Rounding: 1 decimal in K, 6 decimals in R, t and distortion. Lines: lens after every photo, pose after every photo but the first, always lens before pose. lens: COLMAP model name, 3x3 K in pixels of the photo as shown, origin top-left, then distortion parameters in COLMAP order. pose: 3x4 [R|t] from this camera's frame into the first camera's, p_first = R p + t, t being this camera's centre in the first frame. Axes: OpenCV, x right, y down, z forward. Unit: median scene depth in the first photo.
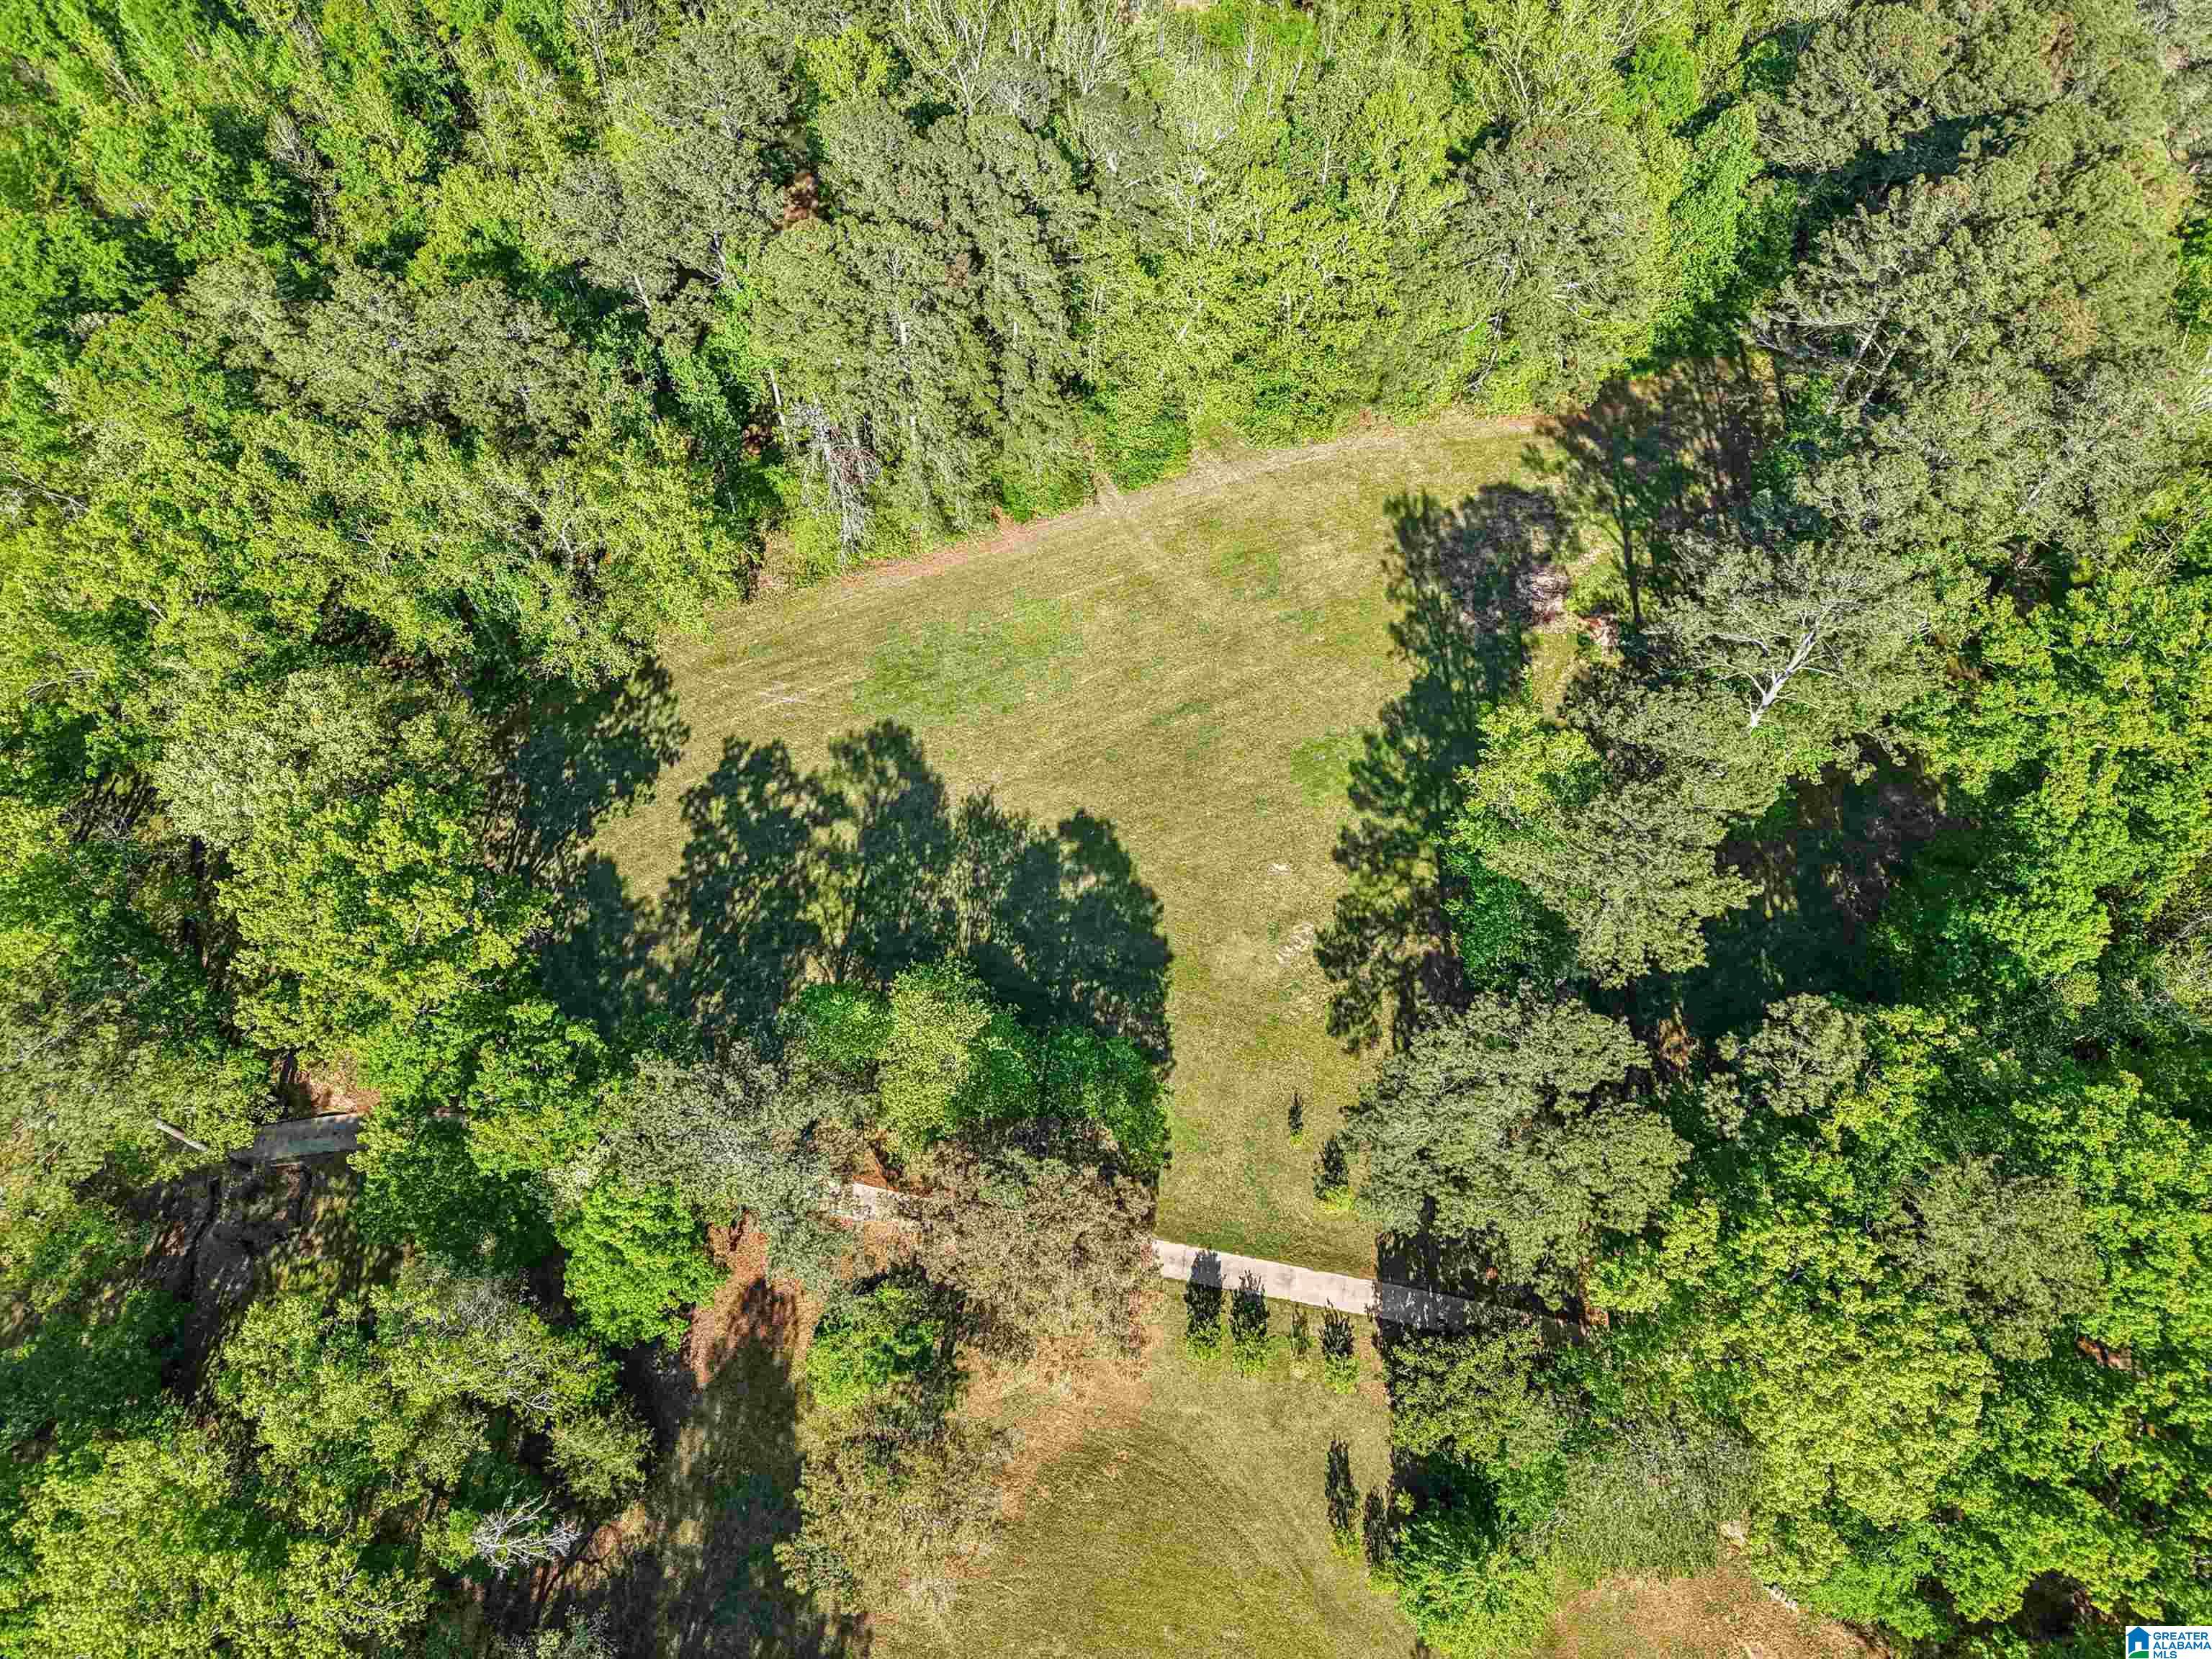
lens RADIAL K [[1481.0, 0, 1111.9], [0, 1481.0, 834.4], [0, 0, 1]] dist [0.021399, -0.018790]
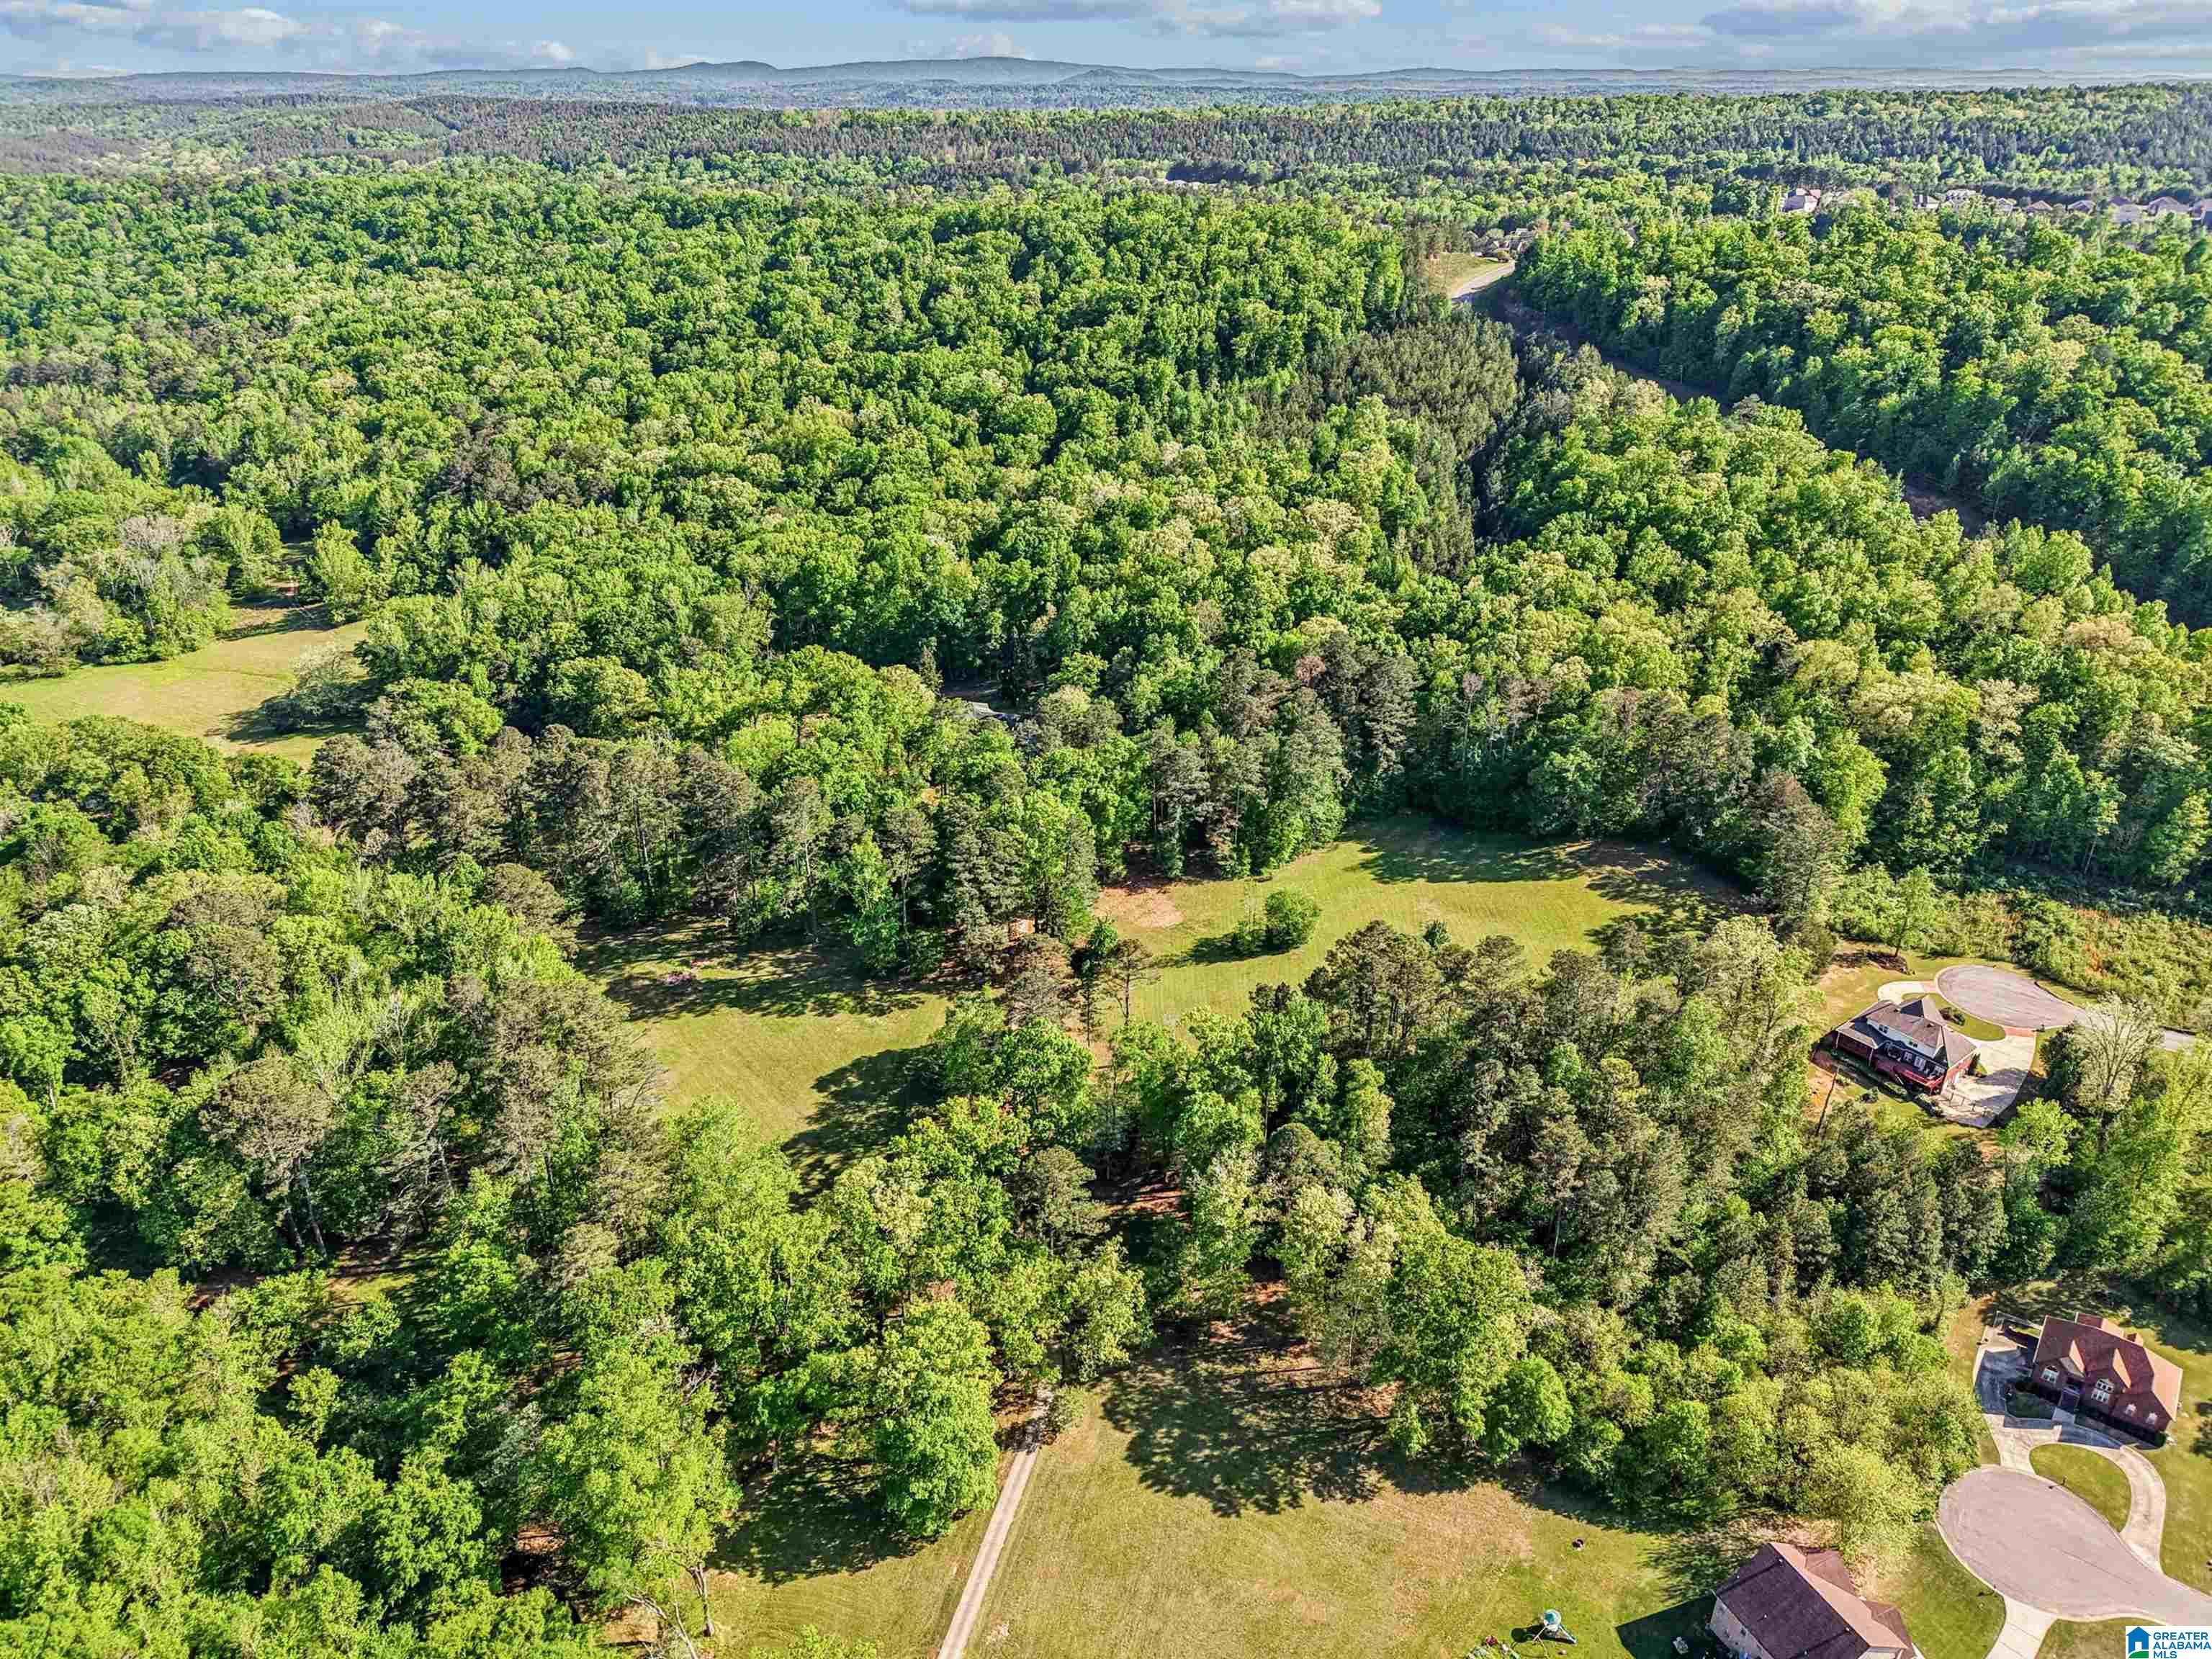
lens RADIAL K [[1481.0, 0, 1111.9], [0, 1481.0, 834.4], [0, 0, 1]] dist [0.021399, -0.018790]
pose [[-0.226371, -0.460415, 0.858355, -1.740495], [0.850653, 0.335835, 0.404479, -0.620349], [-0.474494, 0.821725, 0.315630, -0.148838]]
